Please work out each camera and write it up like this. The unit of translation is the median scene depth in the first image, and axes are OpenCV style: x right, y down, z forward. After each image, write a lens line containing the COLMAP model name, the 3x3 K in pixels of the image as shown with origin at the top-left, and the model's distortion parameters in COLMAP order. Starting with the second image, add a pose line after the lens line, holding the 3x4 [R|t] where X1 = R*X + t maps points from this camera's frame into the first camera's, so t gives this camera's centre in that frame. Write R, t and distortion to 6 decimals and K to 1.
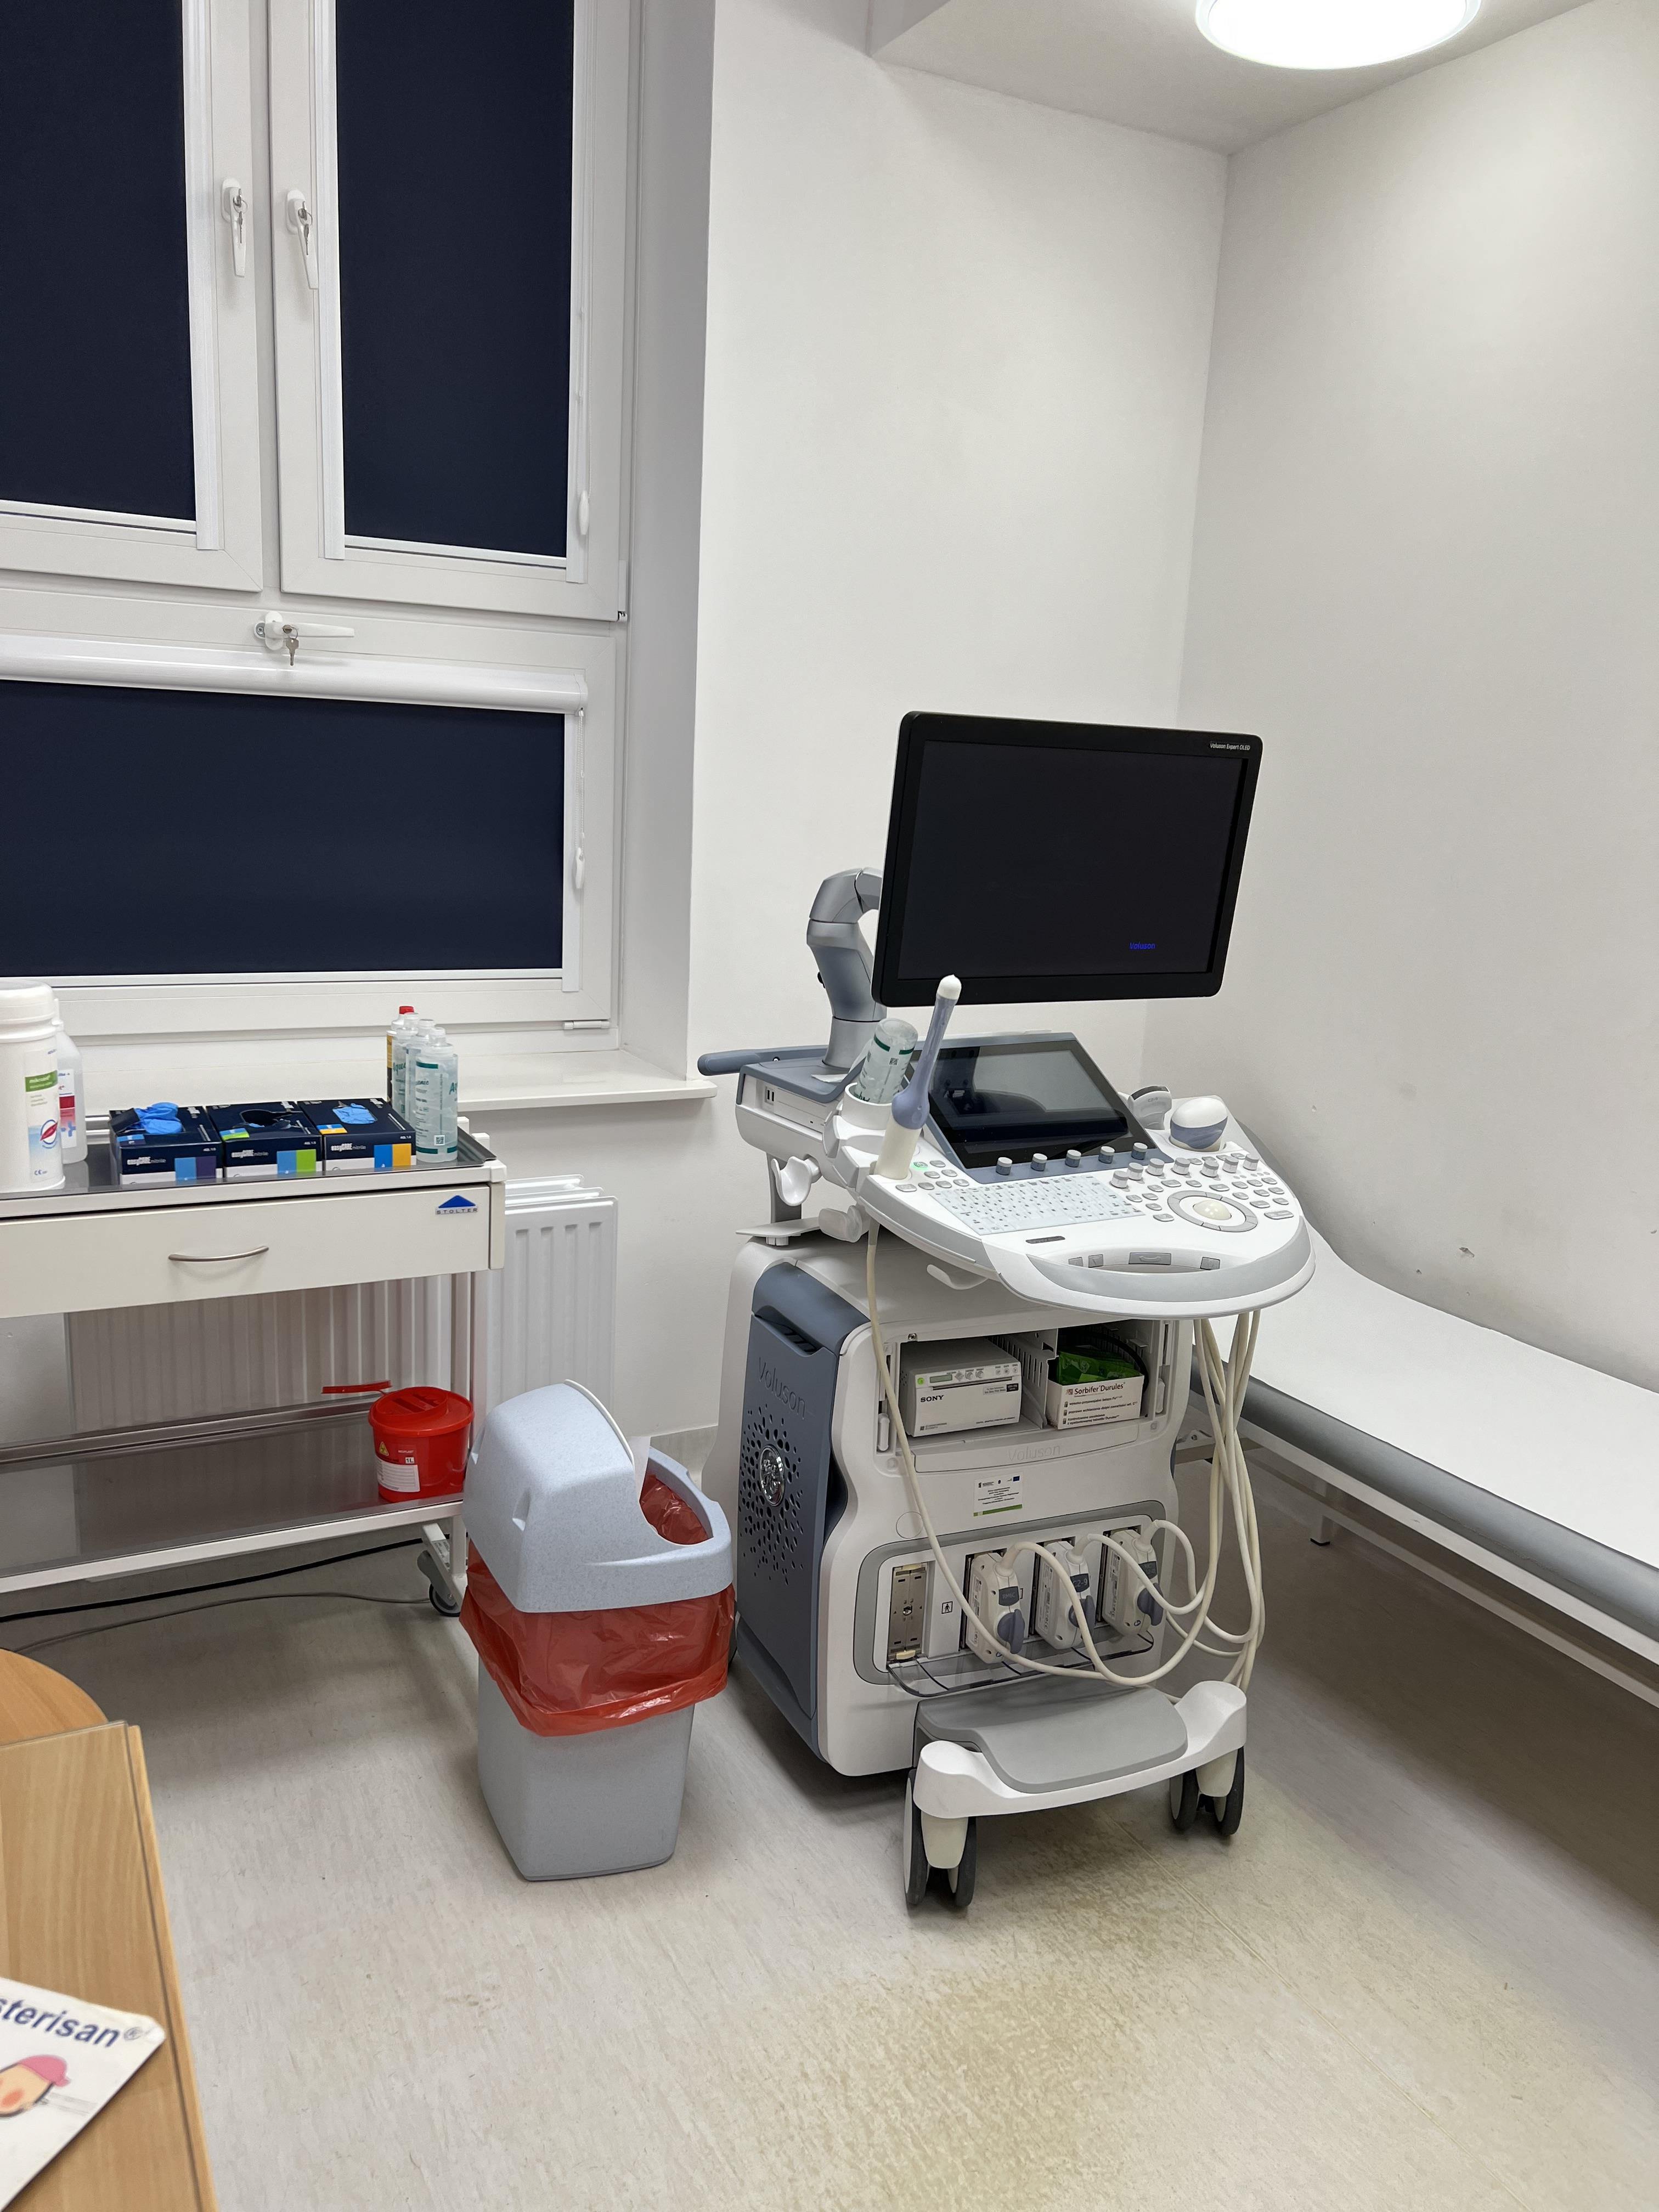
lens RADIAL K [[1751.3, 0, 829.1], [0, 1751.3, 1111.2], [0, 0, 1]] dist [0.129699, -0.121961]
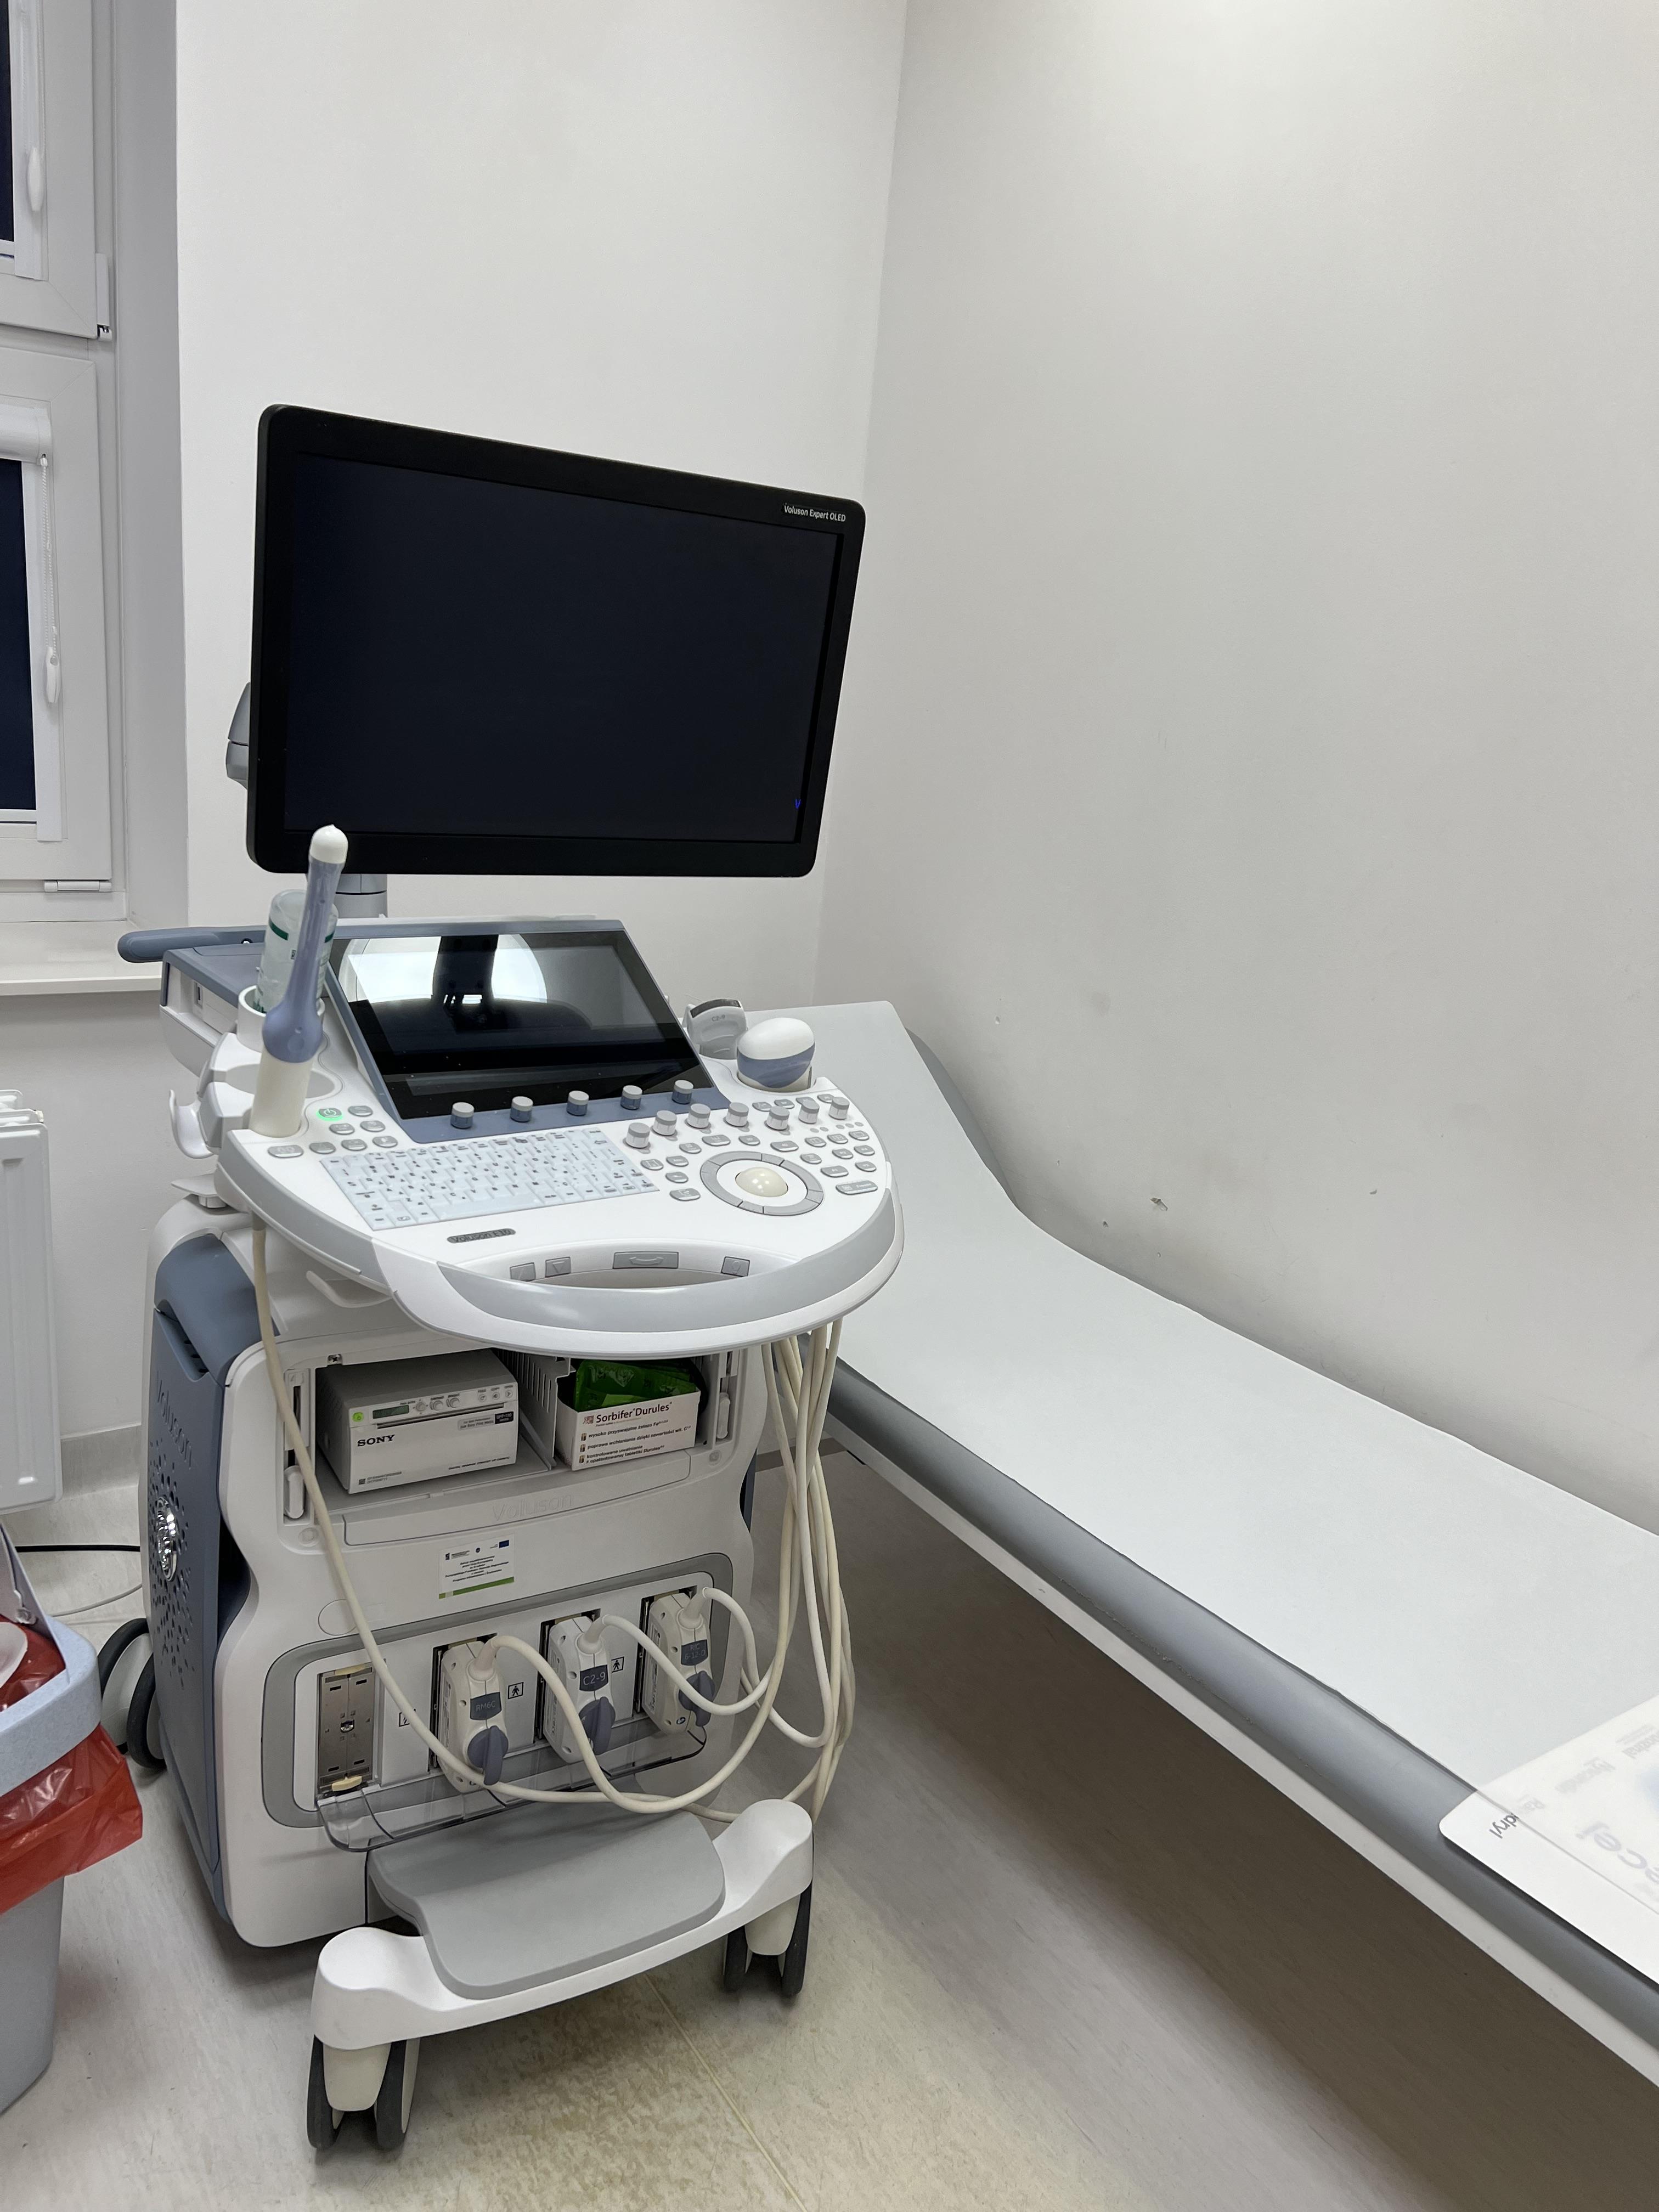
lens RADIAL K [[1751.3, 0, 829.1], [0, 1751.3, 1111.2], [0, 0, 1]] dist [0.129699, -0.121961]
pose [[0.994452, 0.014199, 0.104229, 0.161203], [-0.021633, 0.997274, 0.070541, -0.020822], [-0.102943, -0.072405, 0.992049, 0.286945]]
